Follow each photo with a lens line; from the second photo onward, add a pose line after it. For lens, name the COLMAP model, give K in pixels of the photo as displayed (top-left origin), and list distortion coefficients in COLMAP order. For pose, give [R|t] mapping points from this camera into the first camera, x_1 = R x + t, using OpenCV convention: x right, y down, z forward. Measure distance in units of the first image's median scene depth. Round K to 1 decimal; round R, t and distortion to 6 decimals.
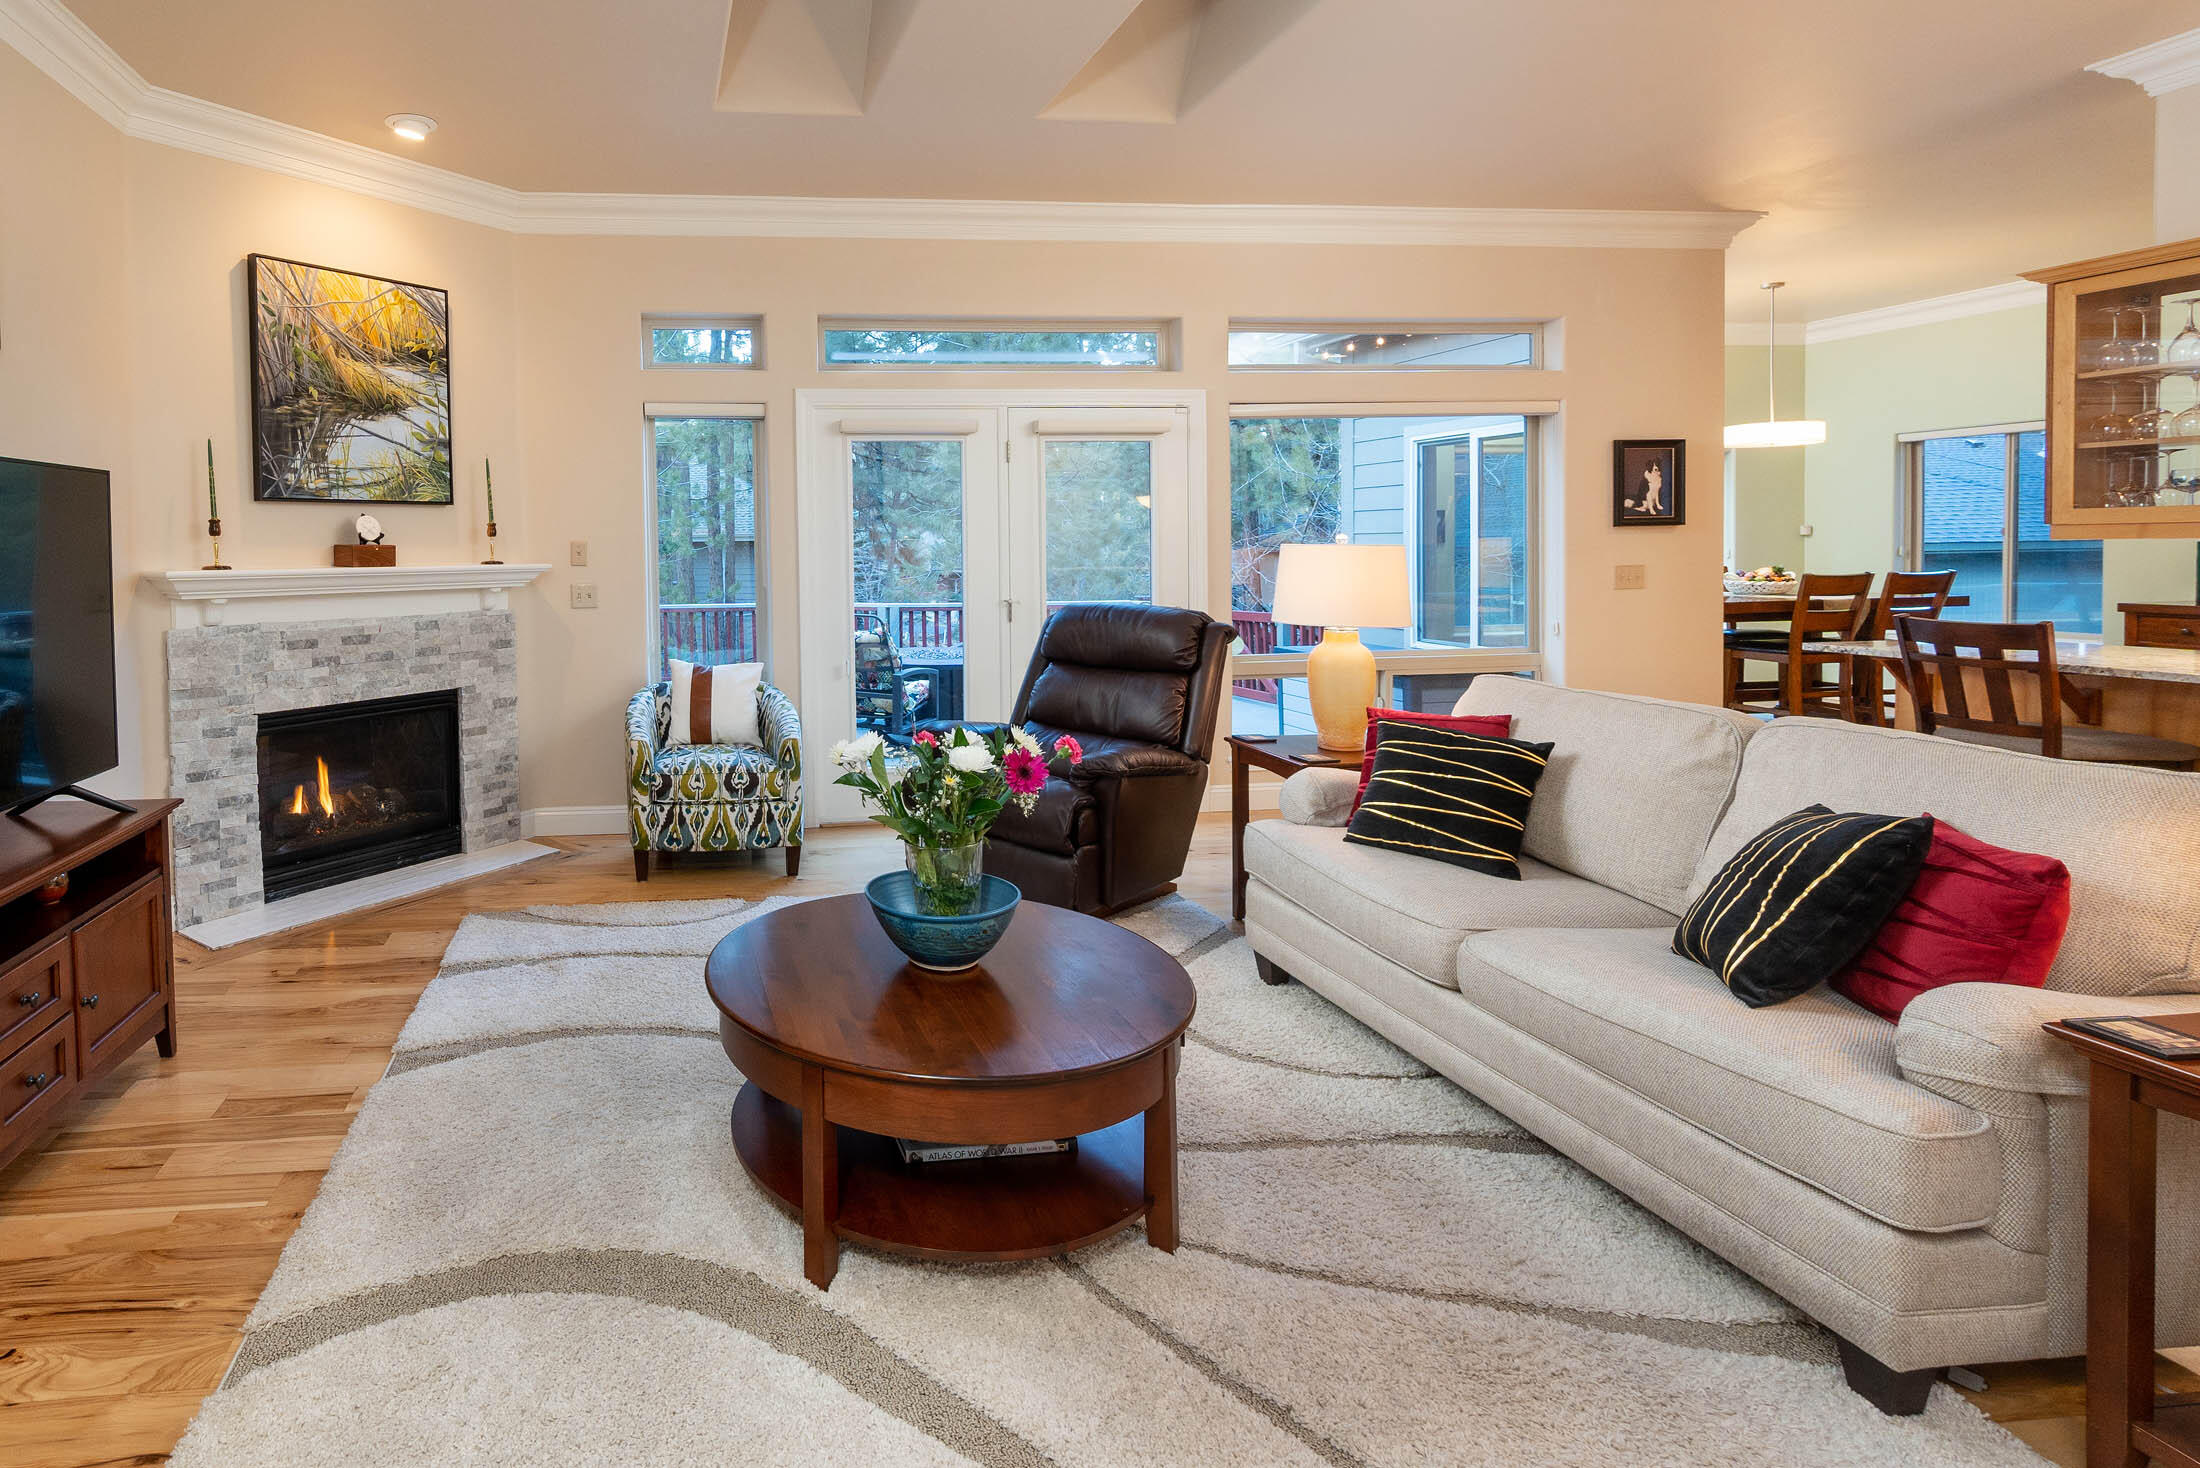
lens RADIAL K [[1056.8, 0, 1023.3], [0, 1056.8, 570.8], [0, 0, 1]] dist [-0.025361, 0.001460]
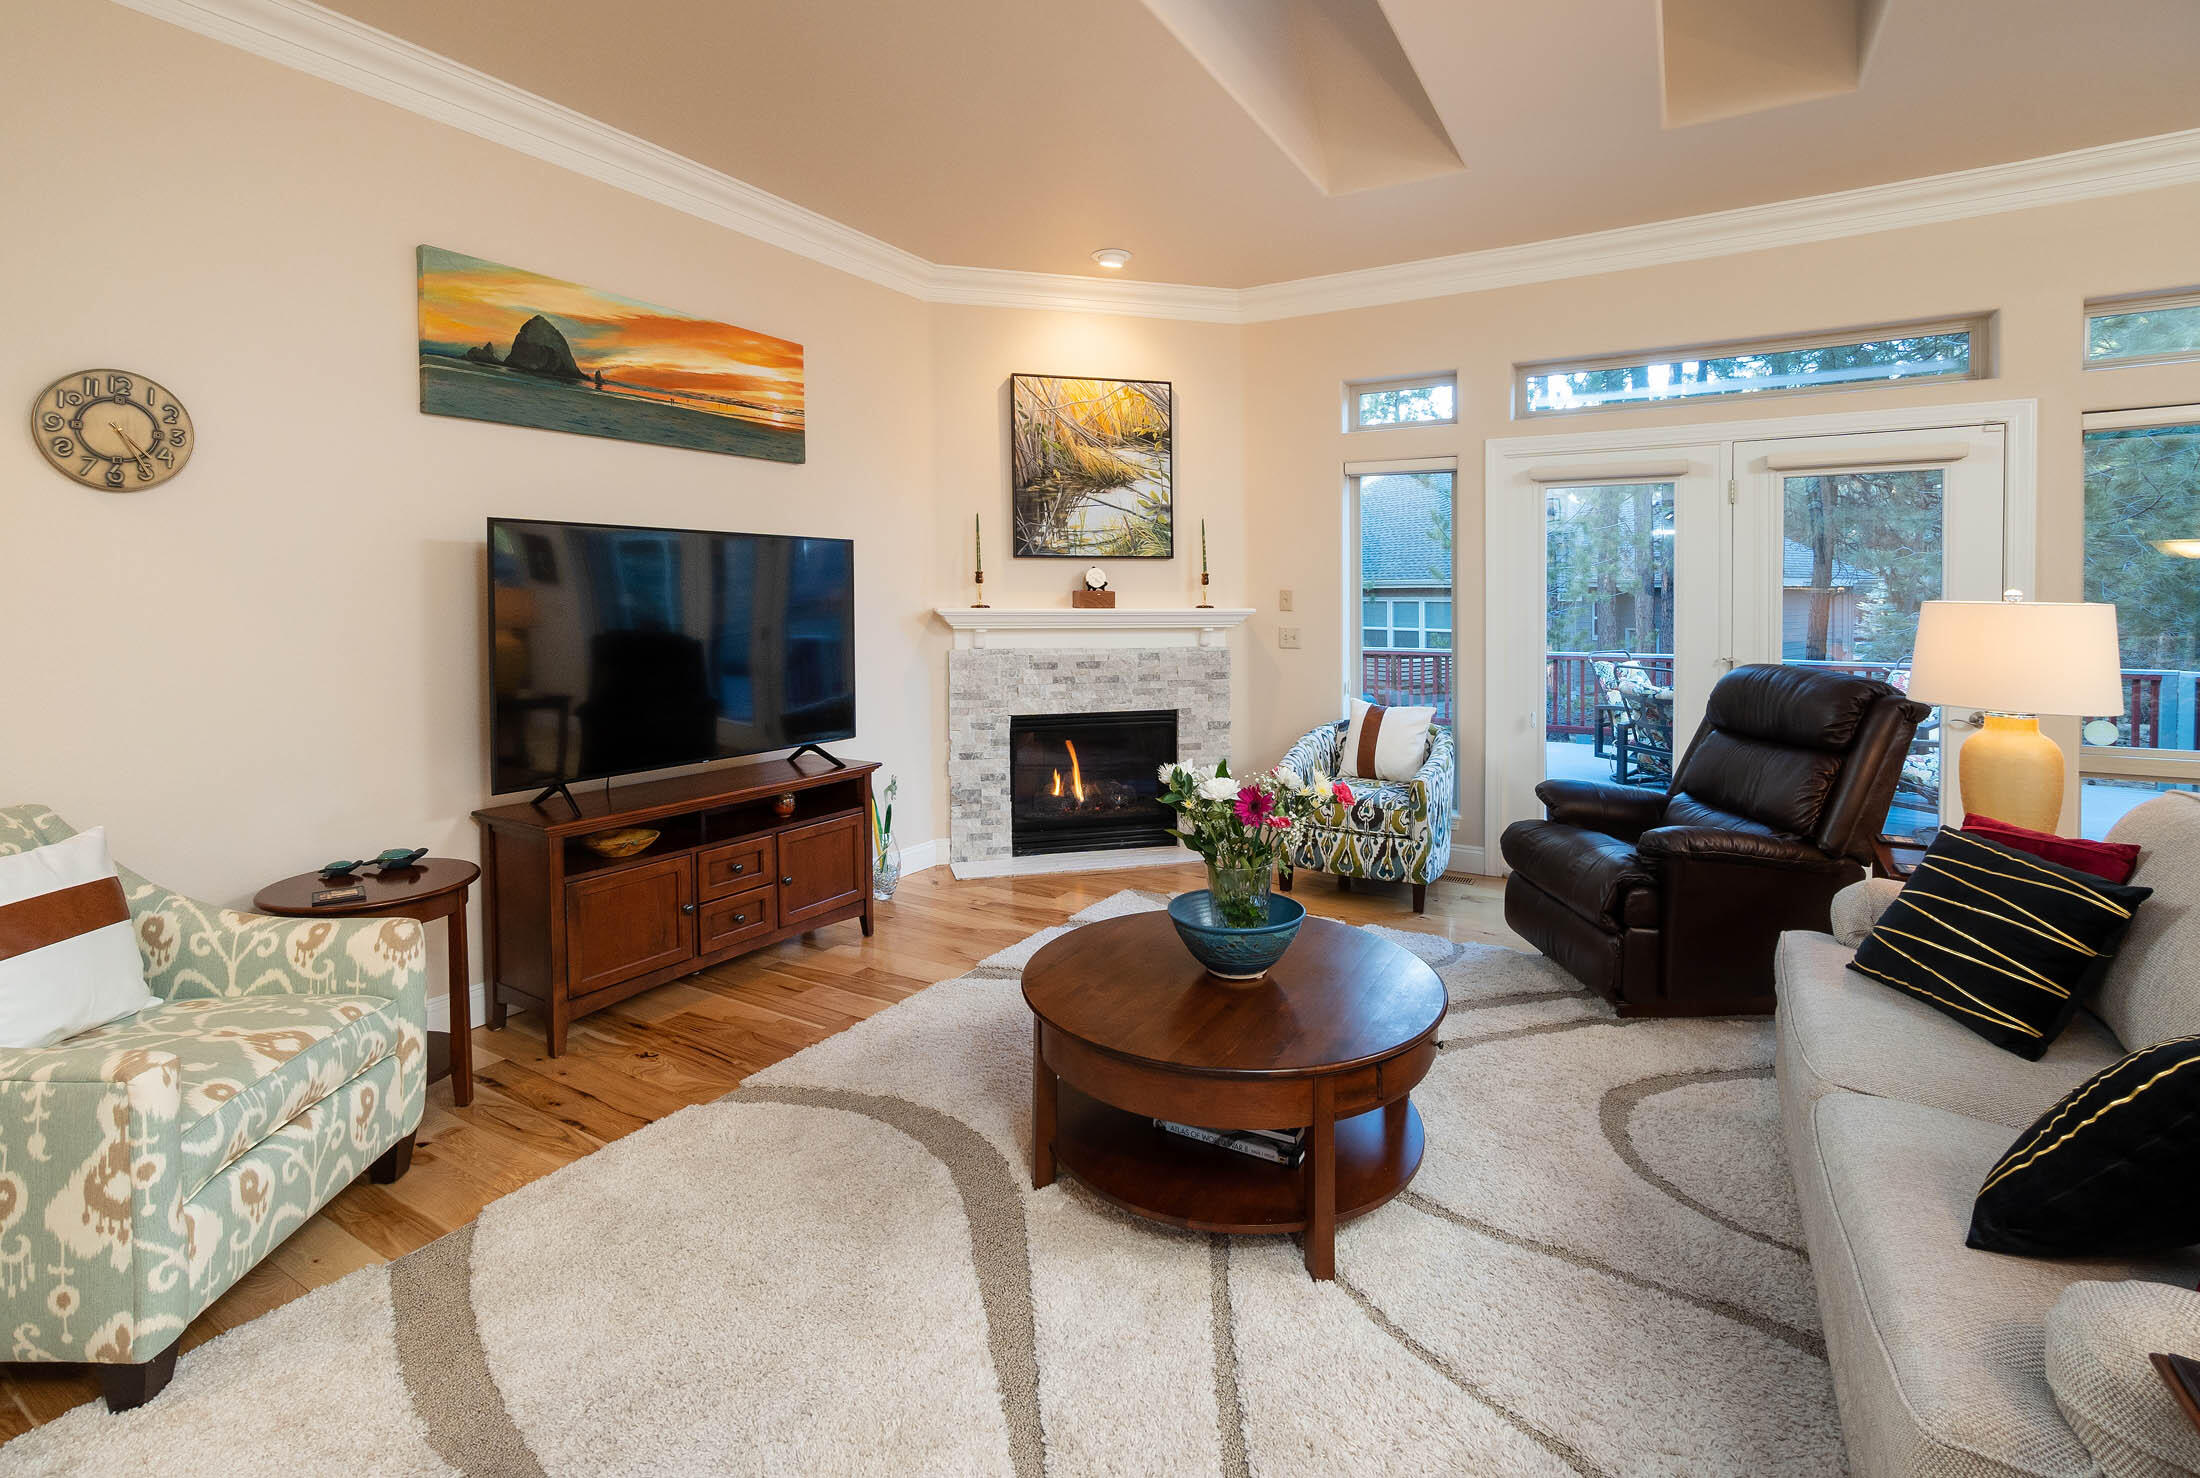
lens RADIAL K [[998.3, 0, 1081.5], [0, 998.3, 624.6], [0, 0, 1]] dist [-0.018580, -0.000246]
pose [[0.803200, 0.027855, -0.595058, 0.089049], [-0.023723, 0.999609, 0.014772, -0.001260], [0.595237, 0.002252, 0.803547, 0.012260]]
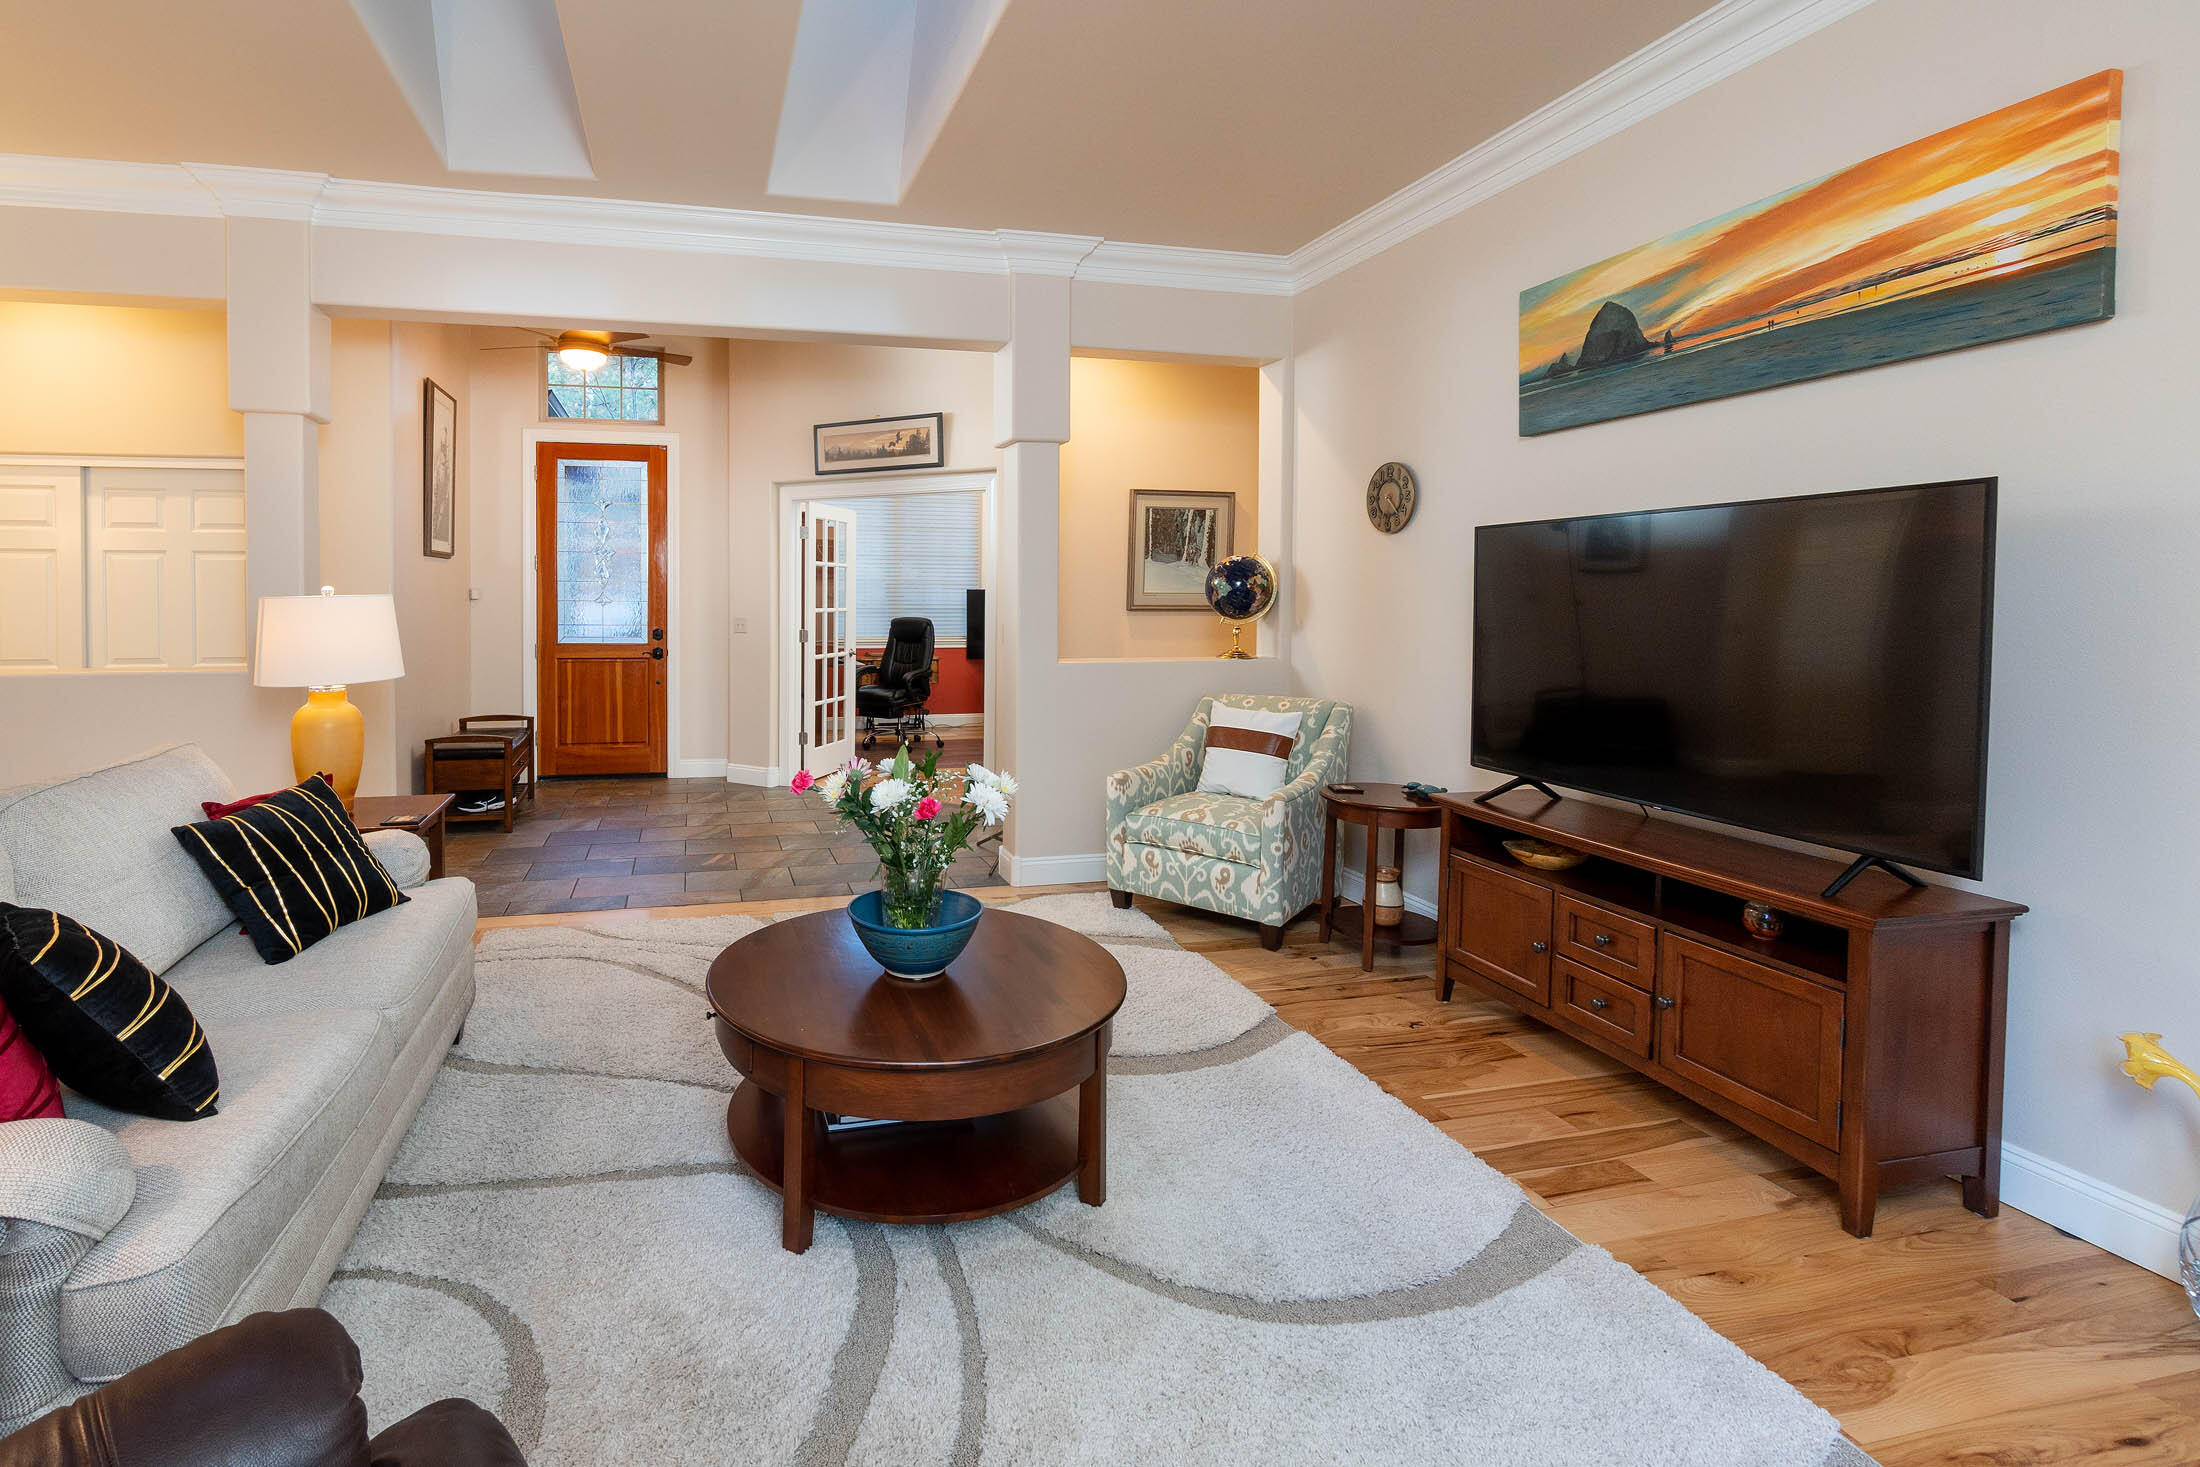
lens RADIAL K [[1030.7, 0, 923.0], [0, 1030.7, 632.1], [0, 0, 1]] dist [0.001478, 0.002694]
pose [[-0.991593, 0.017642, -0.128191, -0.107281], [0.009783, 0.998048, 0.061682, -0.026755], [0.129029, 0.059909, -0.989830, 1.116476]]
